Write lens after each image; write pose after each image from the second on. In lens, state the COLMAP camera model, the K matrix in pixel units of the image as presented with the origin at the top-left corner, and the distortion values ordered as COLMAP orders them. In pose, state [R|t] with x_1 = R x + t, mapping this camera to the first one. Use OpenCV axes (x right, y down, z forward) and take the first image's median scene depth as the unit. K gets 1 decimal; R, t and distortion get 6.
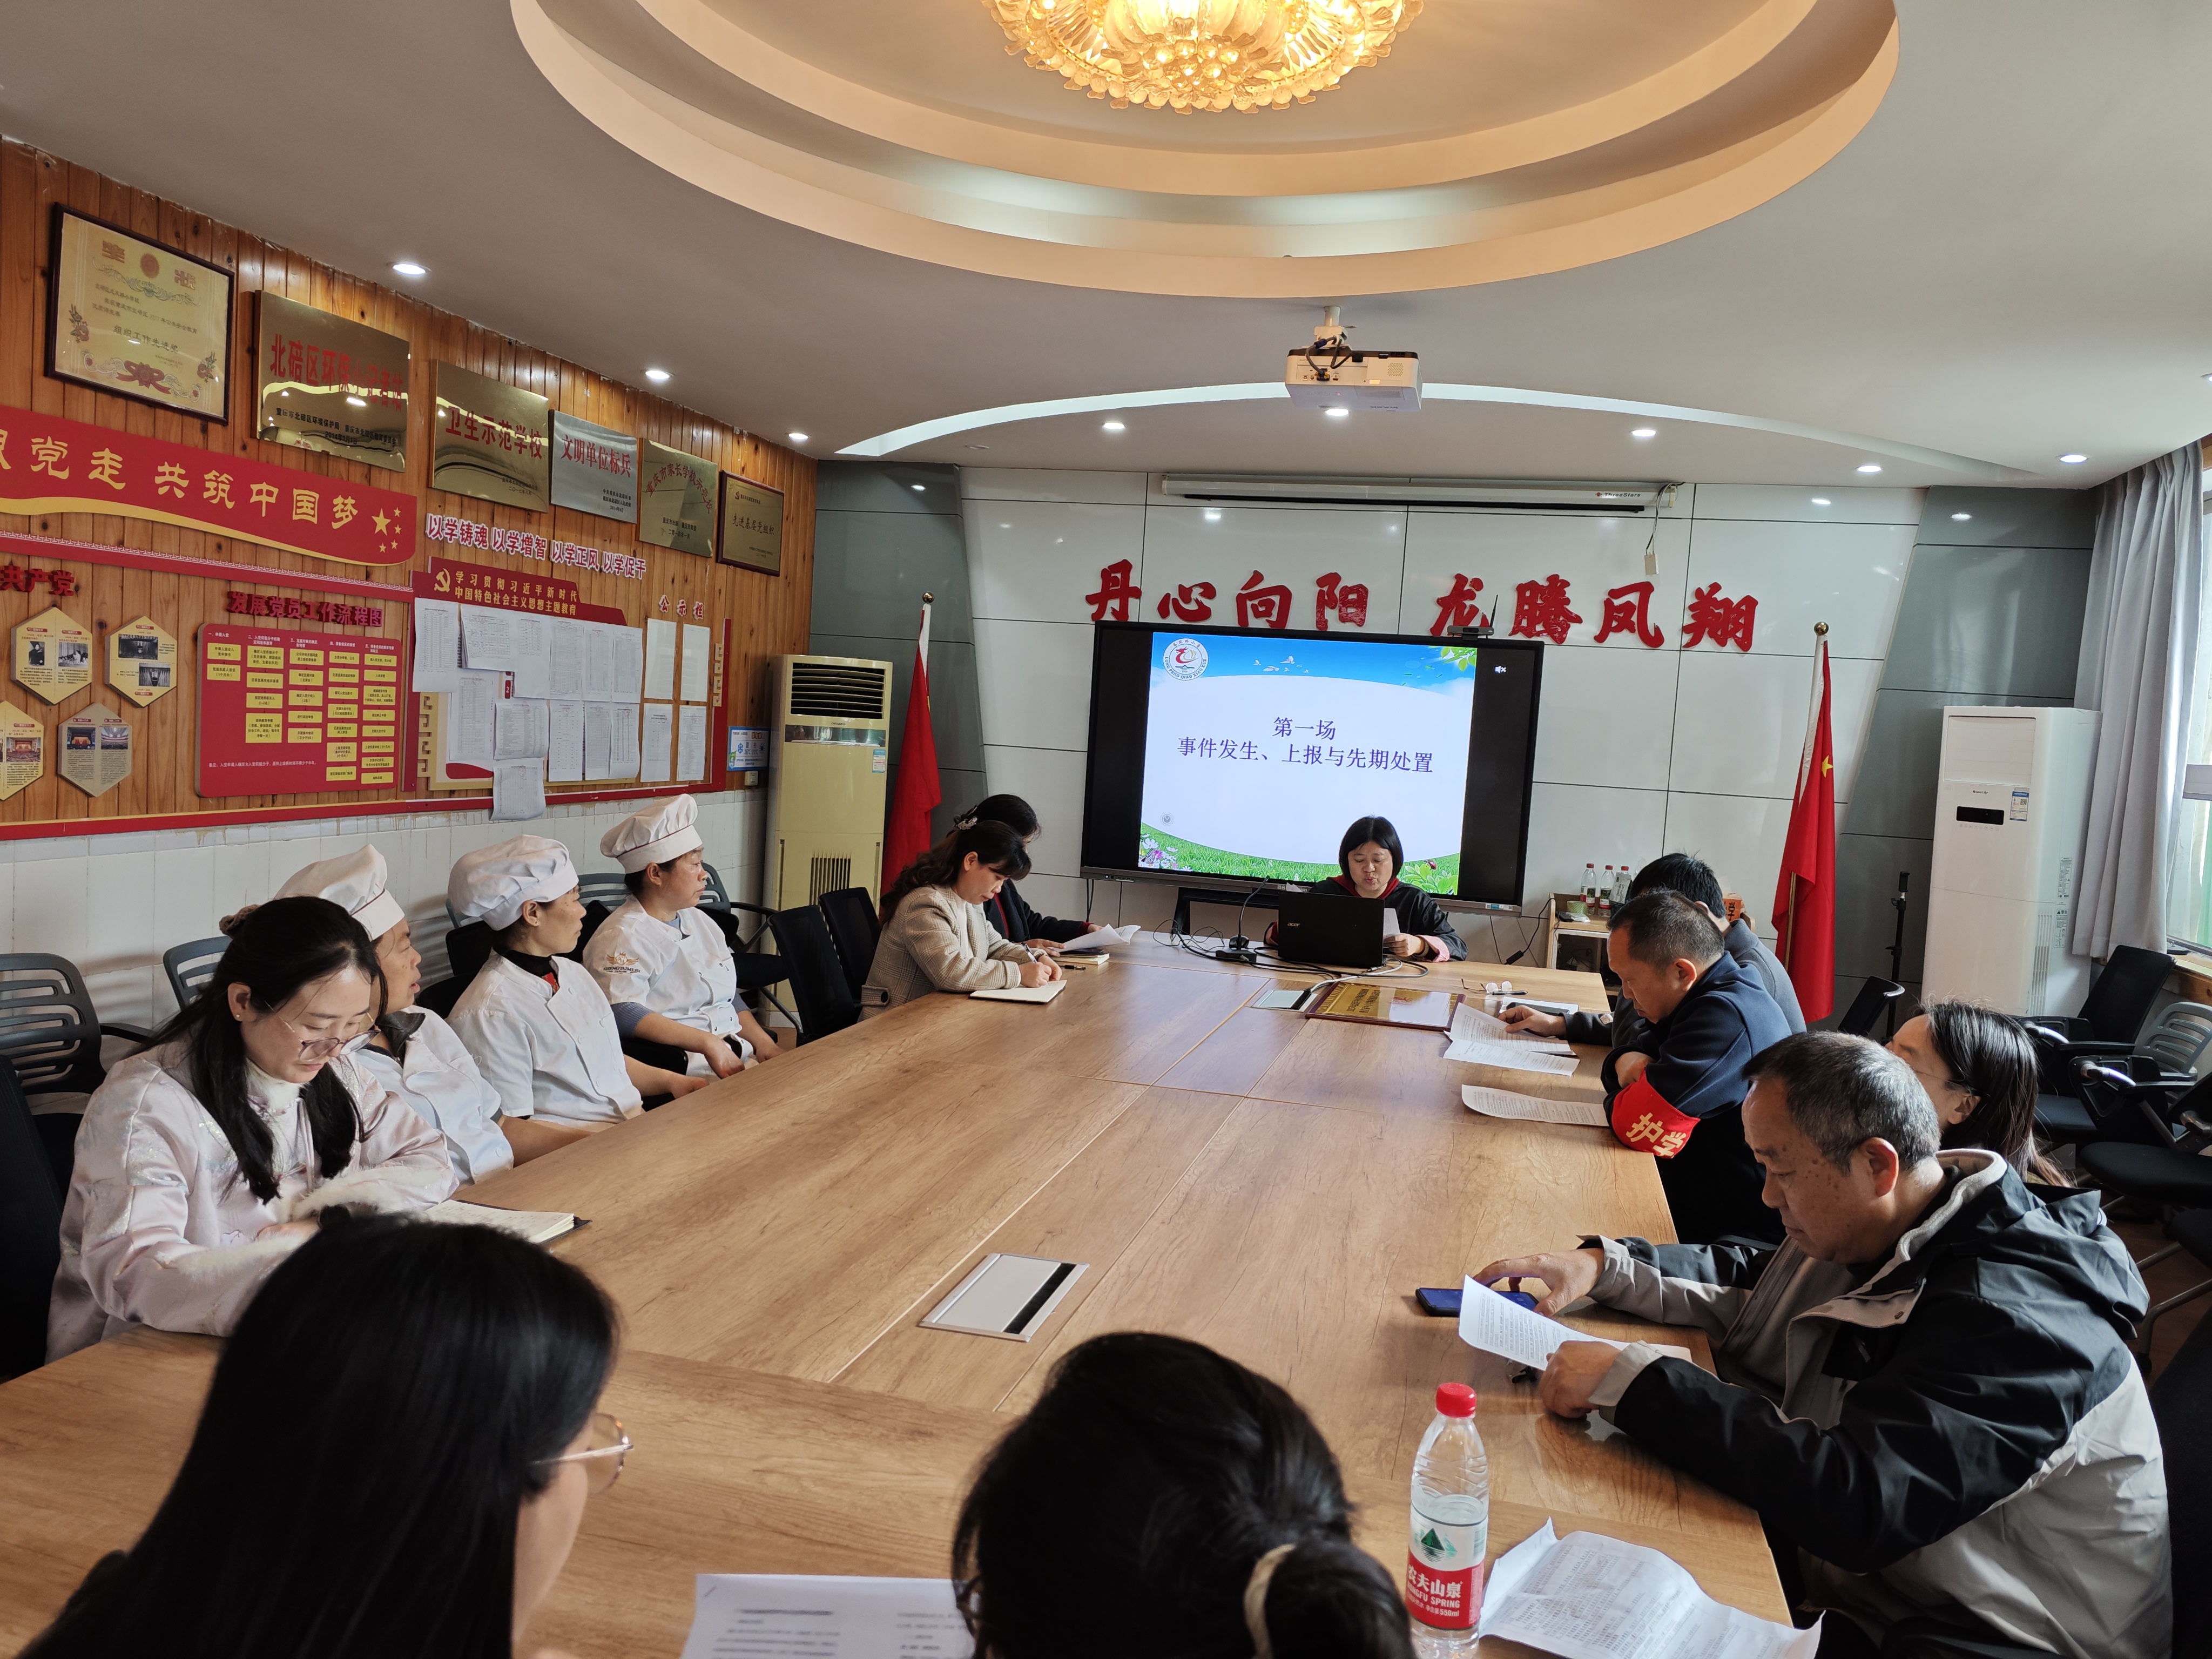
lens RADIAL K [[1580.4, 0, 1106.0], [0, 1580.4, 829.5], [0, 0, 1]] dist [0.051515, -0.041560]
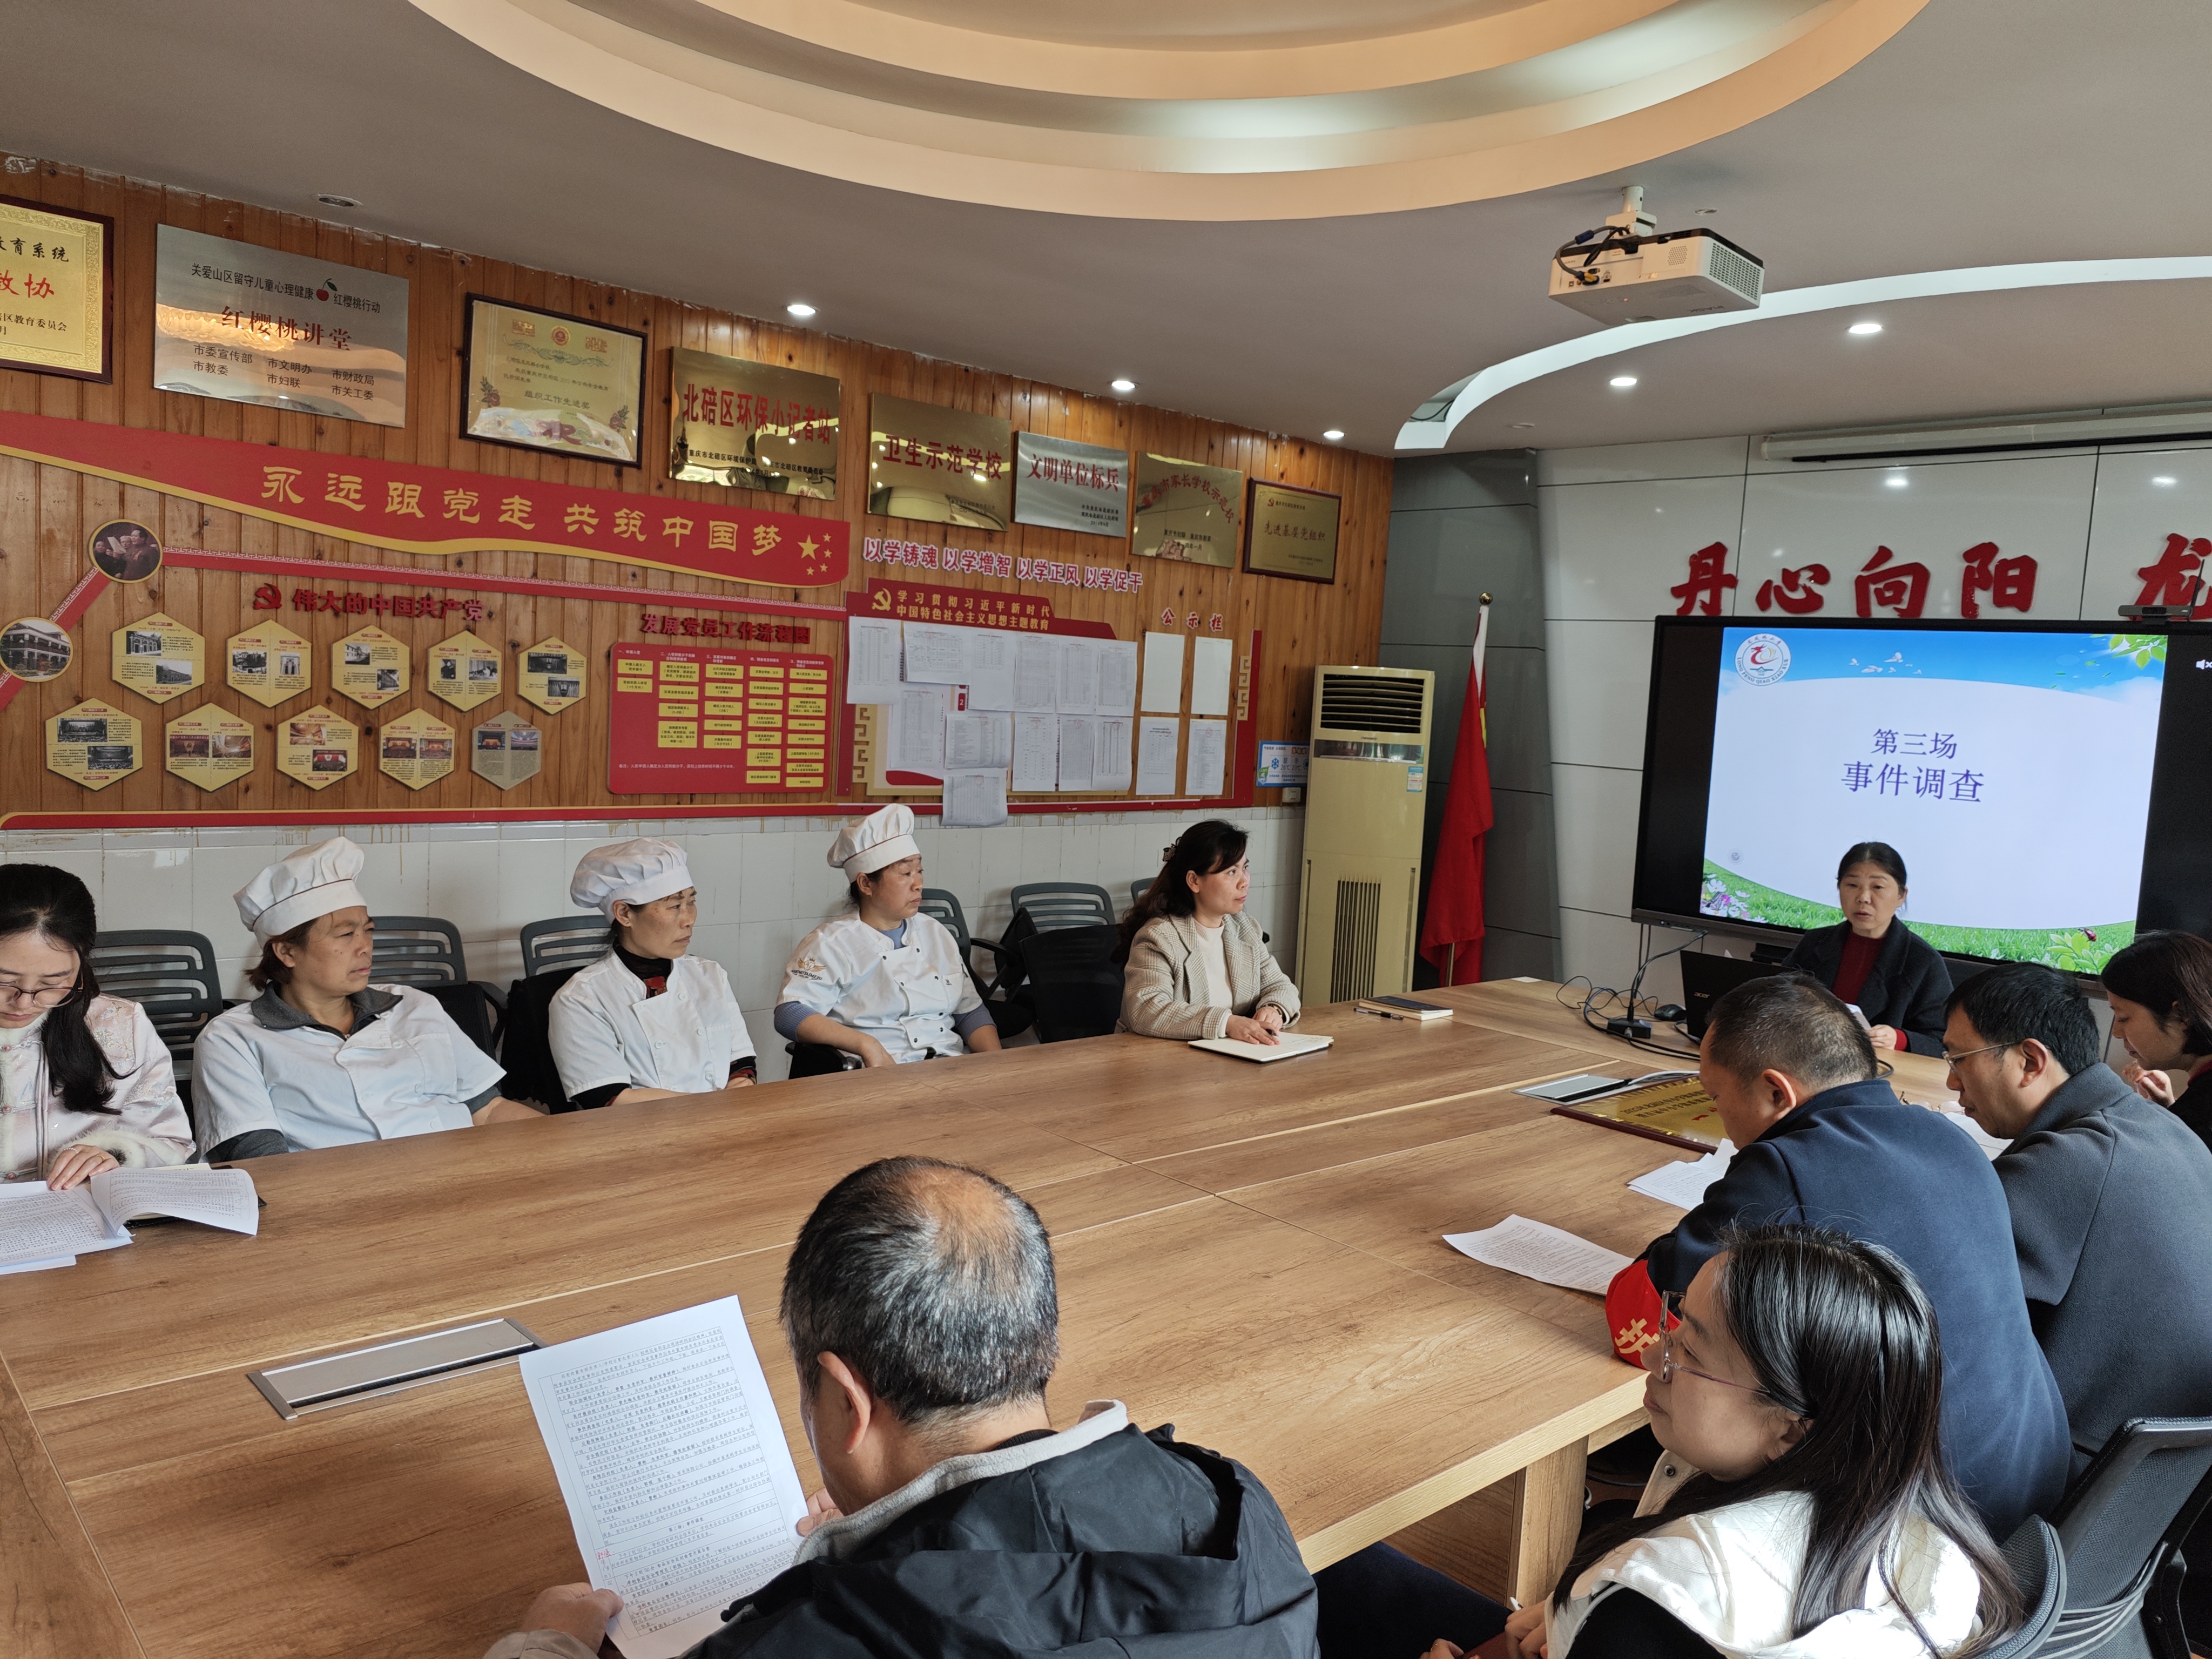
lens RADIAL K [[1585.6, 0, 1106.0], [0, 1585.6, 829.5], [0, 0, 1]] dist [0.091838, -0.178671]
pose [[0.843593, 0.035511, -0.535808, 0.307941], [-0.043821, 0.999036, -0.002781, -0.005988], [0.535192, 0.025825, 0.844335, 0.194363]]
